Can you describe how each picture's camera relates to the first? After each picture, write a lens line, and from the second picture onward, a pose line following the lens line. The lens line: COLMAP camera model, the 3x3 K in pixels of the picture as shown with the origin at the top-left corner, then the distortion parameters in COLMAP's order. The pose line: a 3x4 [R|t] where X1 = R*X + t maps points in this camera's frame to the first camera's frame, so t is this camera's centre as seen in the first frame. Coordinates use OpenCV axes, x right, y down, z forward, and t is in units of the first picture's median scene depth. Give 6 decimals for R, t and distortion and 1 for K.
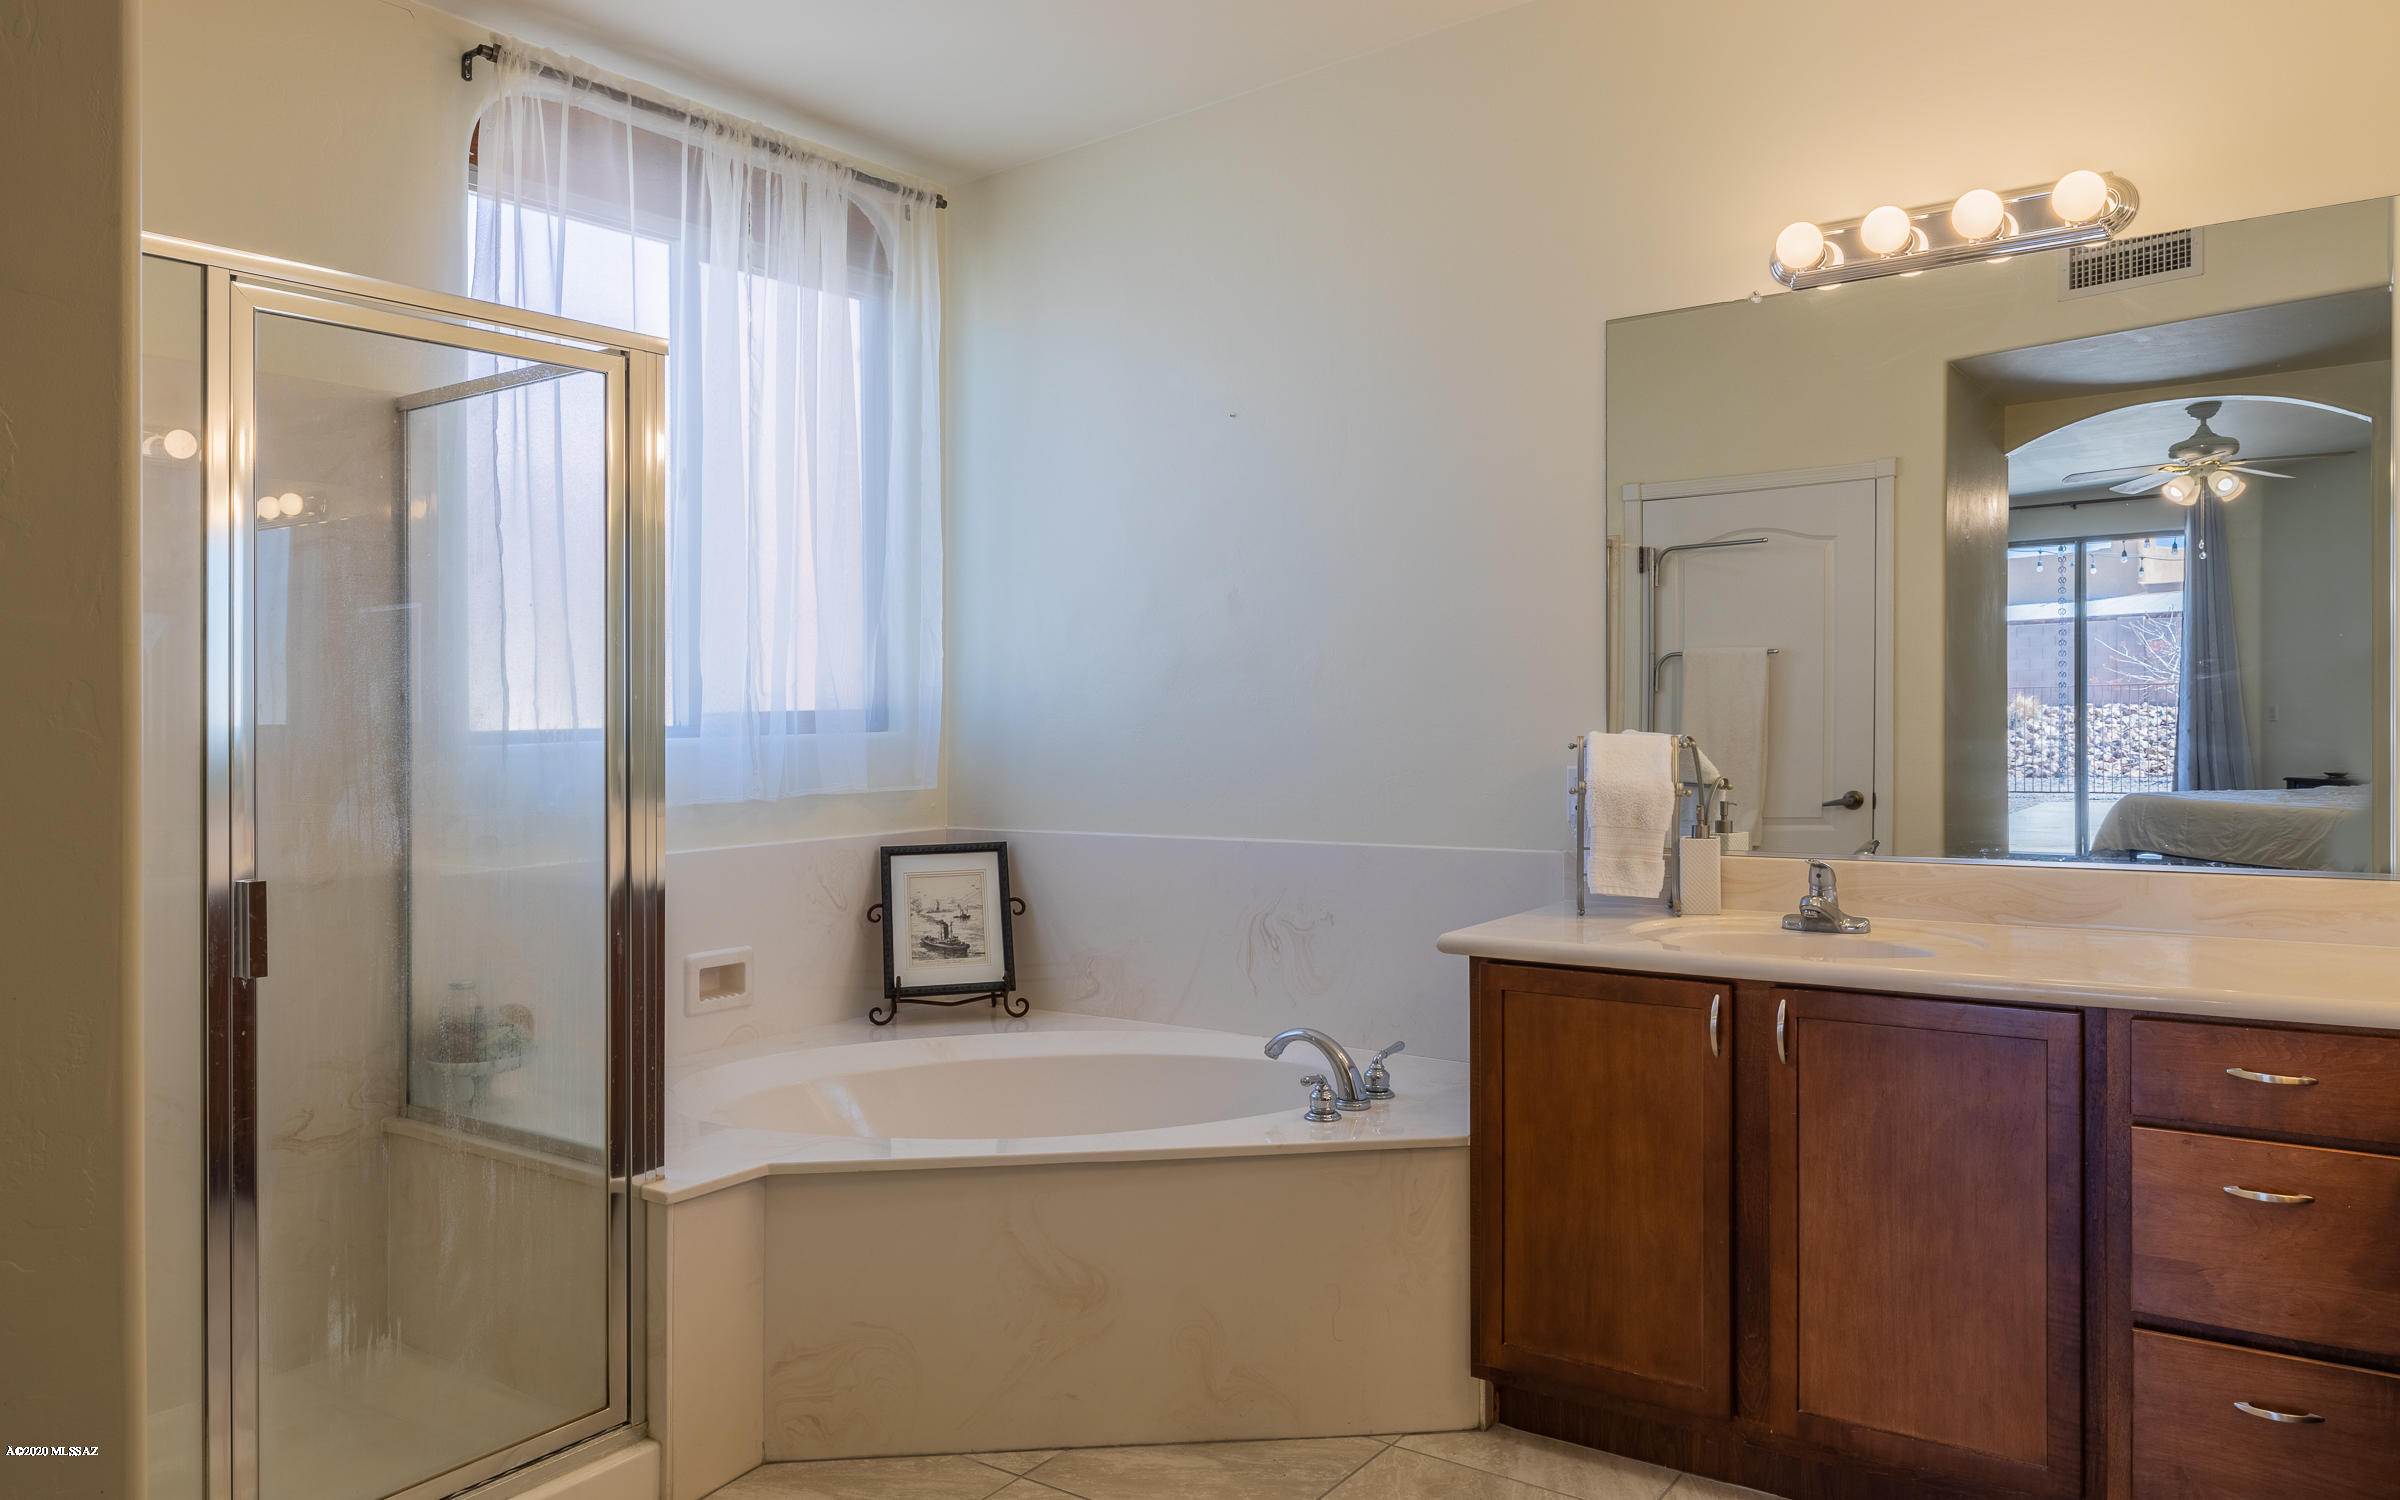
lens RADIAL K [[1669.0, 0, 1200.0], [0, 1669.0, 750.0], [0, 0, 1]] dist [0.144009, -0.000584]
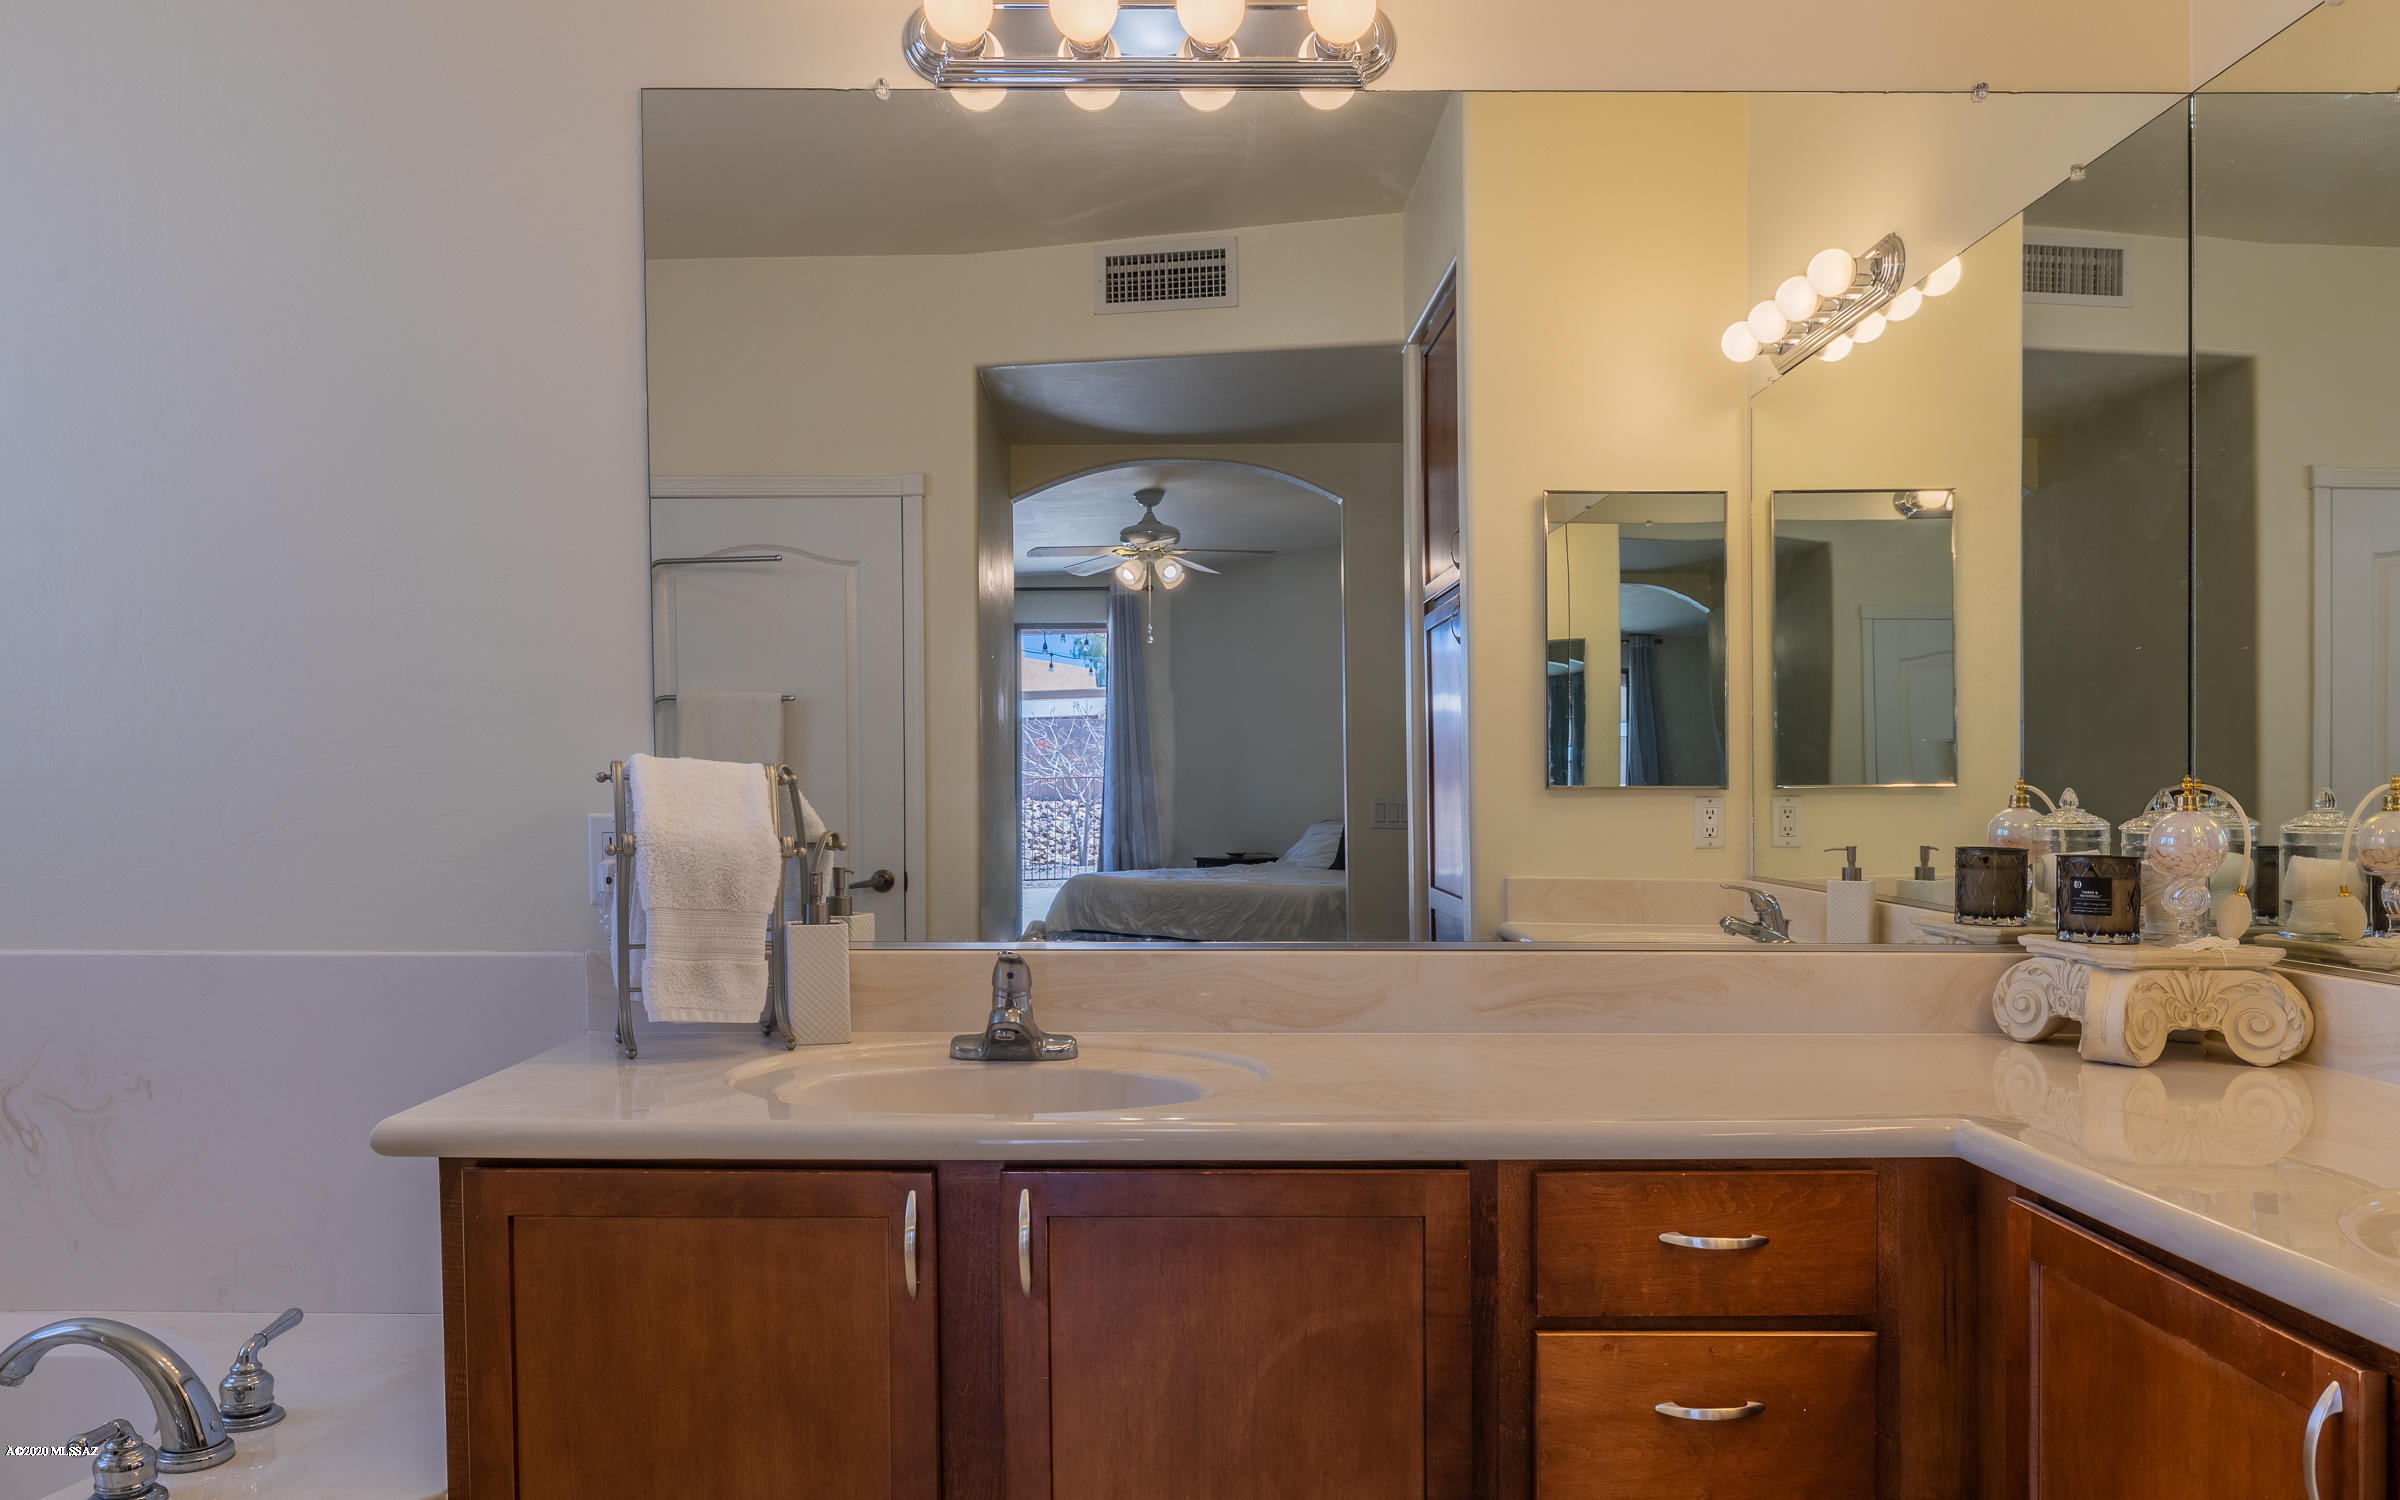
lens RADIAL K [[1611.4, 0, 1193.0], [0, 1611.4, 959.5], [0, 0, 1]] dist [-0.001327, -0.000292]
pose [[0.804835, -0.035893, 0.592412, 0.051057], [-0.005515, 0.997674, 0.067940, 0.023797], [-0.593473, -0.057948, 0.802765, 0.433930]]
